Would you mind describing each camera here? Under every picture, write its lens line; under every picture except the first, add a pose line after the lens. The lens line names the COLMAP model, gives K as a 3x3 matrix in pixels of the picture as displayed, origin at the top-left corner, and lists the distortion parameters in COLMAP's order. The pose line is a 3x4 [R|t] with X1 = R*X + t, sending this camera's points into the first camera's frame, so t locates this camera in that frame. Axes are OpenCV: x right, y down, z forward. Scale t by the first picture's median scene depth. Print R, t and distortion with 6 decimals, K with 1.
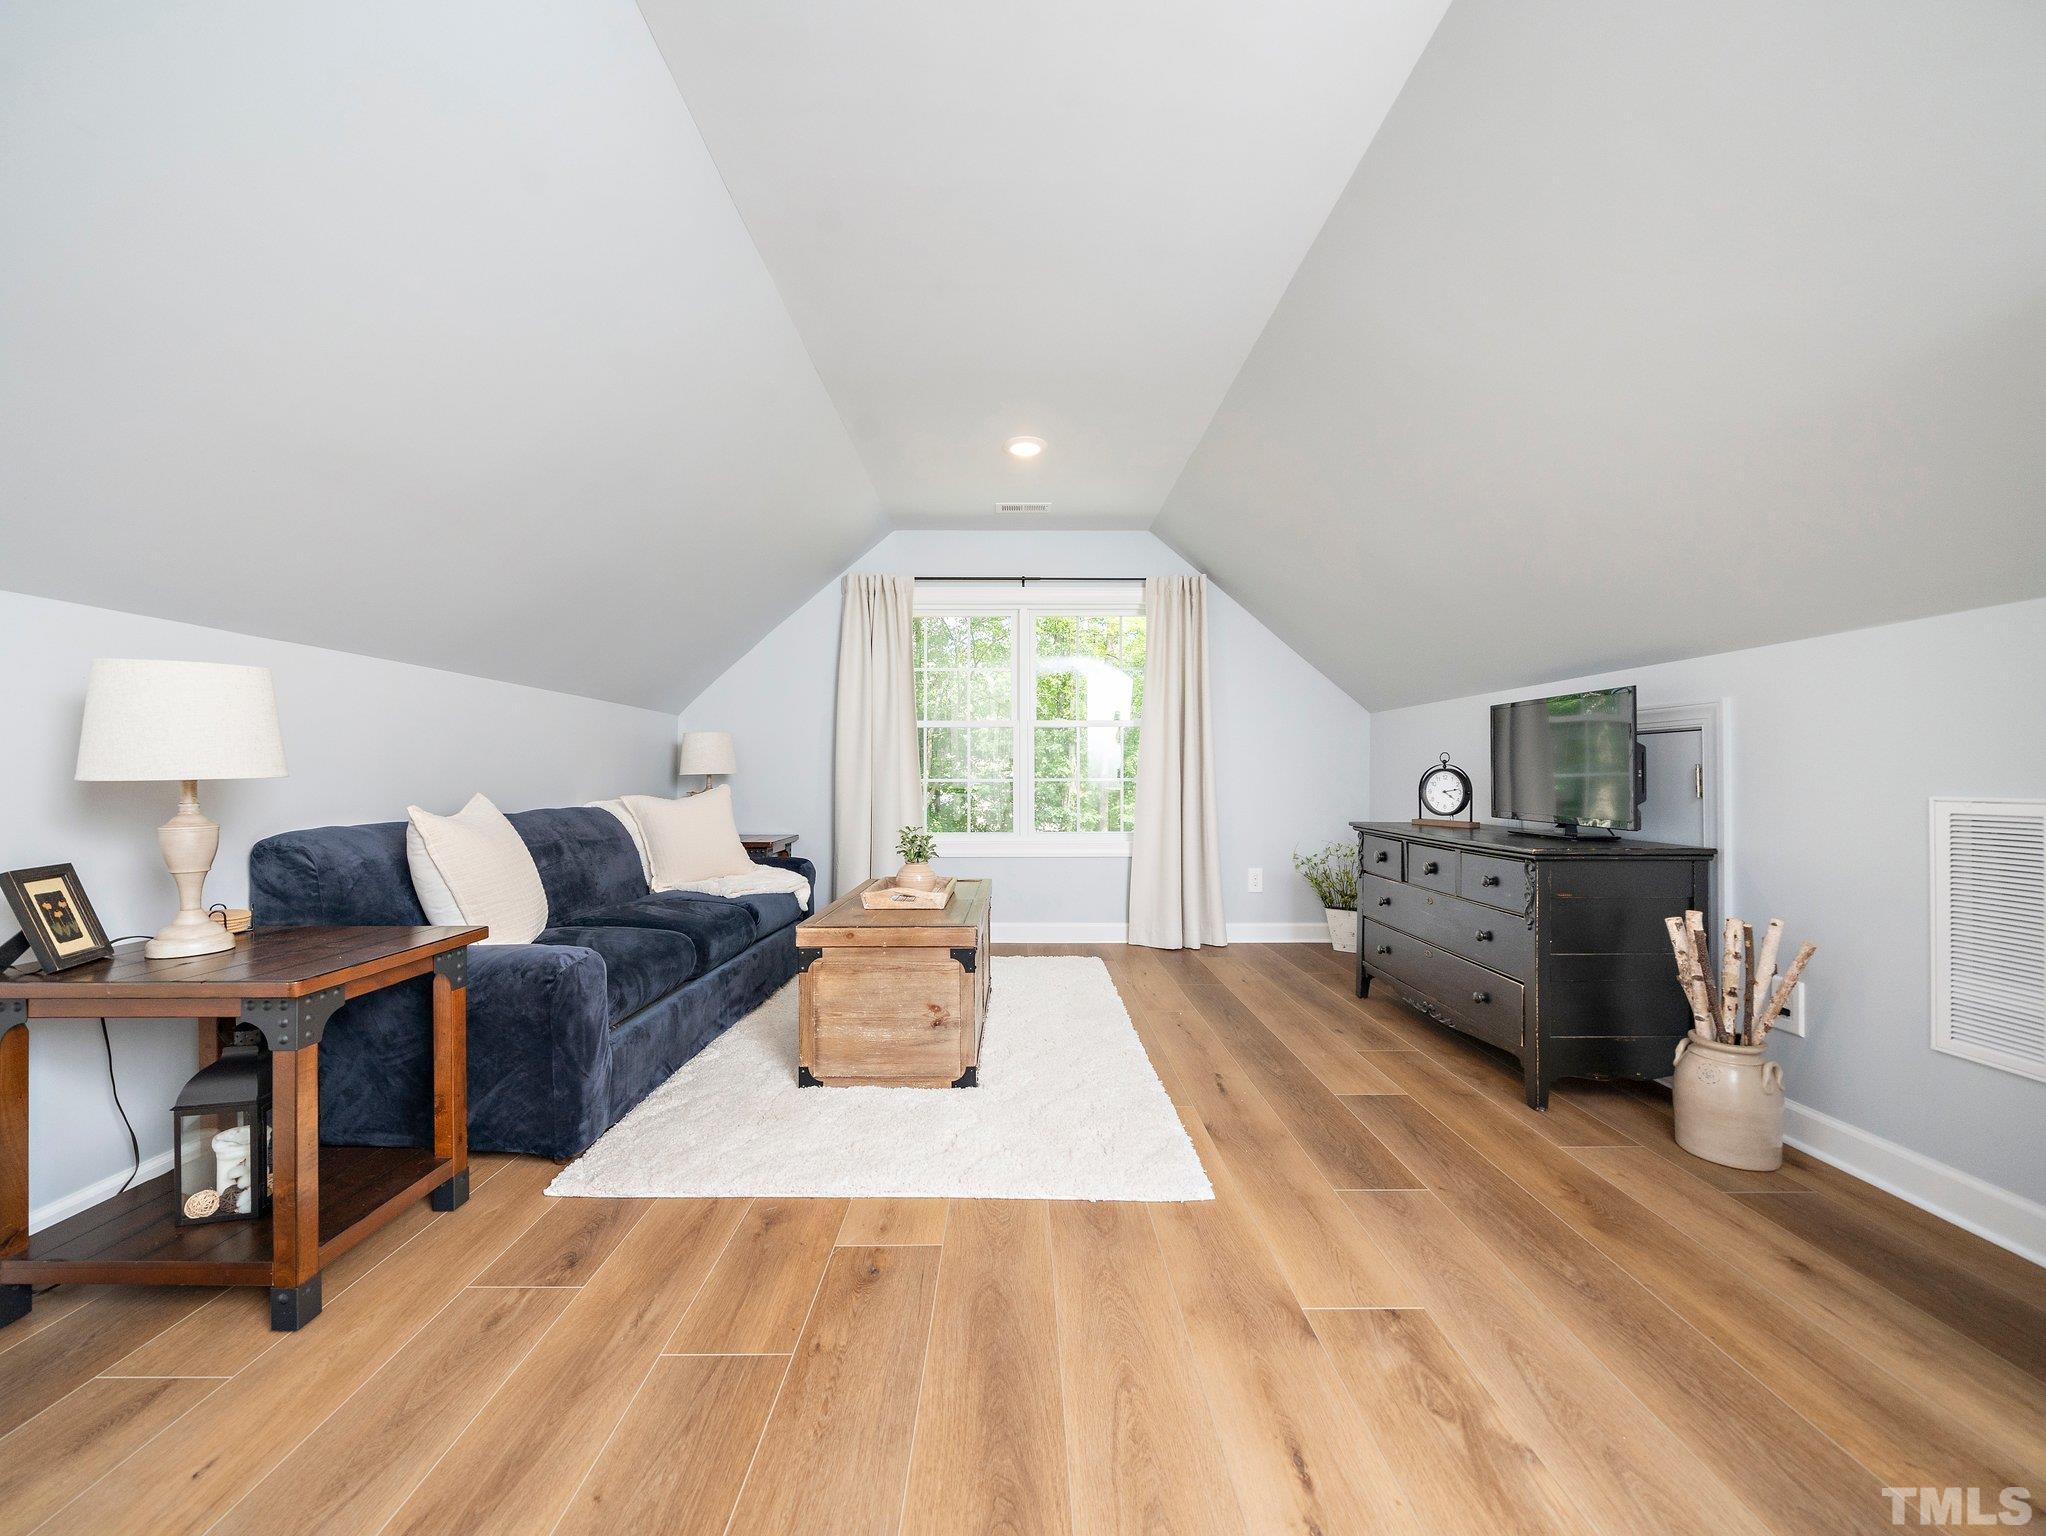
lens RADIAL K [[800.8, 0, 1023.0], [0, 800.8, 768.0], [0, 0, 1]] dist [-0.001529, -0.000283]
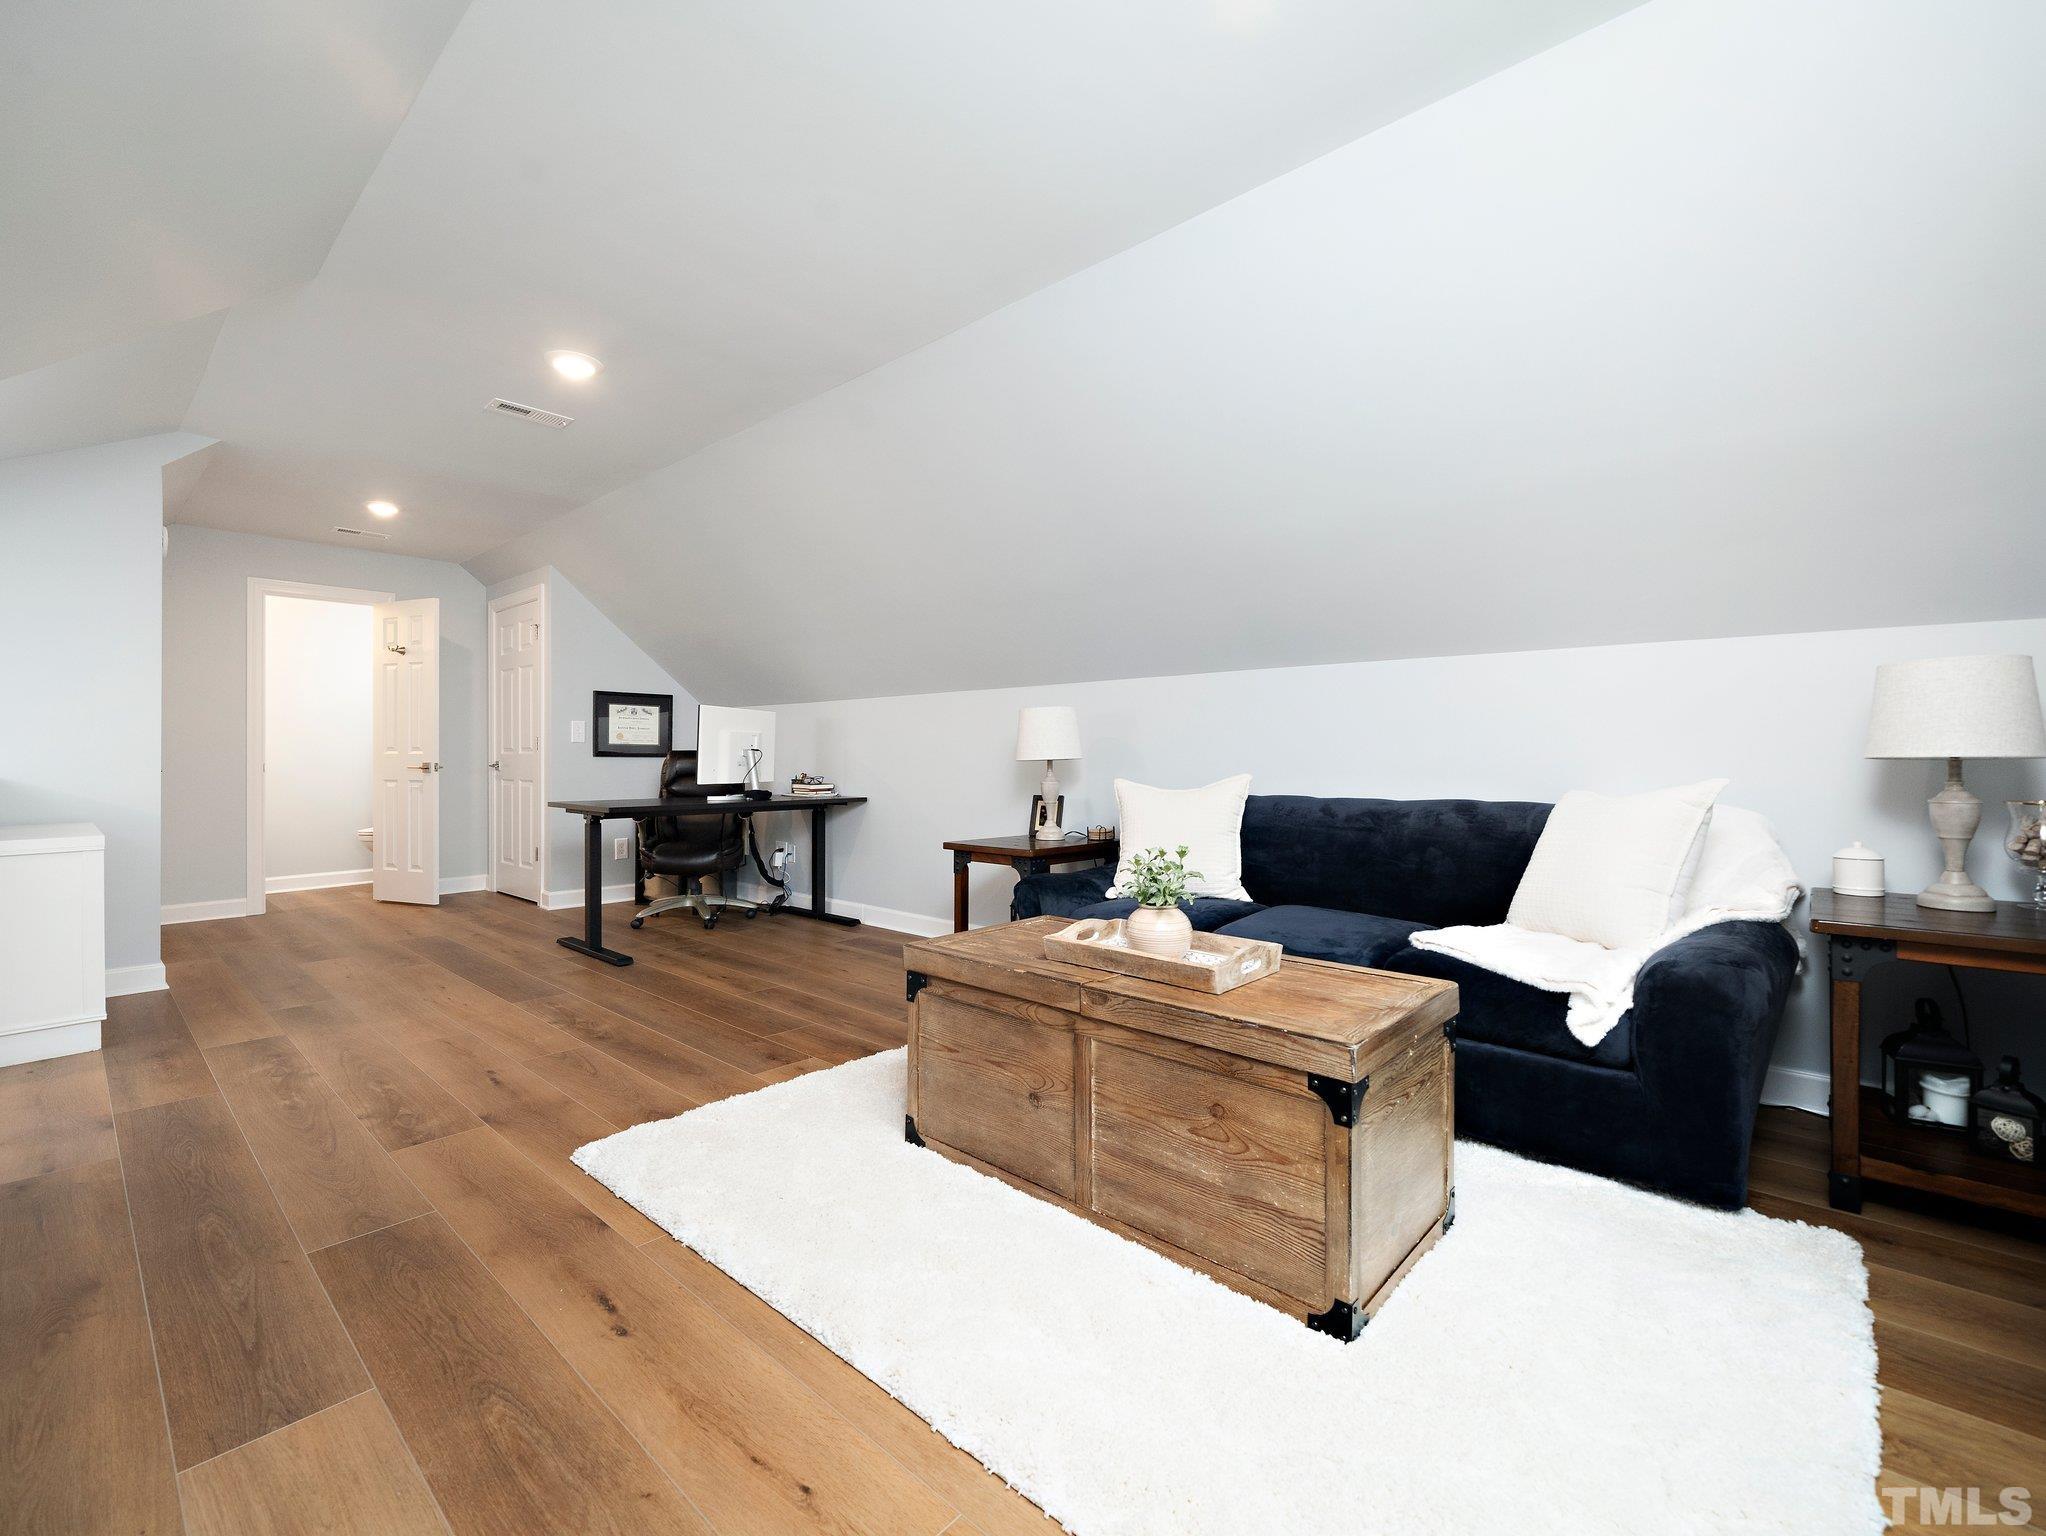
lens RADIAL K [[889.7, 0, 1023.0], [0, 889.7, 768.0], [0, 0, 1]] dist [-0.000368, 0.000160]
pose [[-0.679987, 0.013689, -0.733097, 0.797818], [0.010825, 0.999904, 0.008631, 0.014007], [0.733144, -0.002067, -0.680070, 2.600104]]
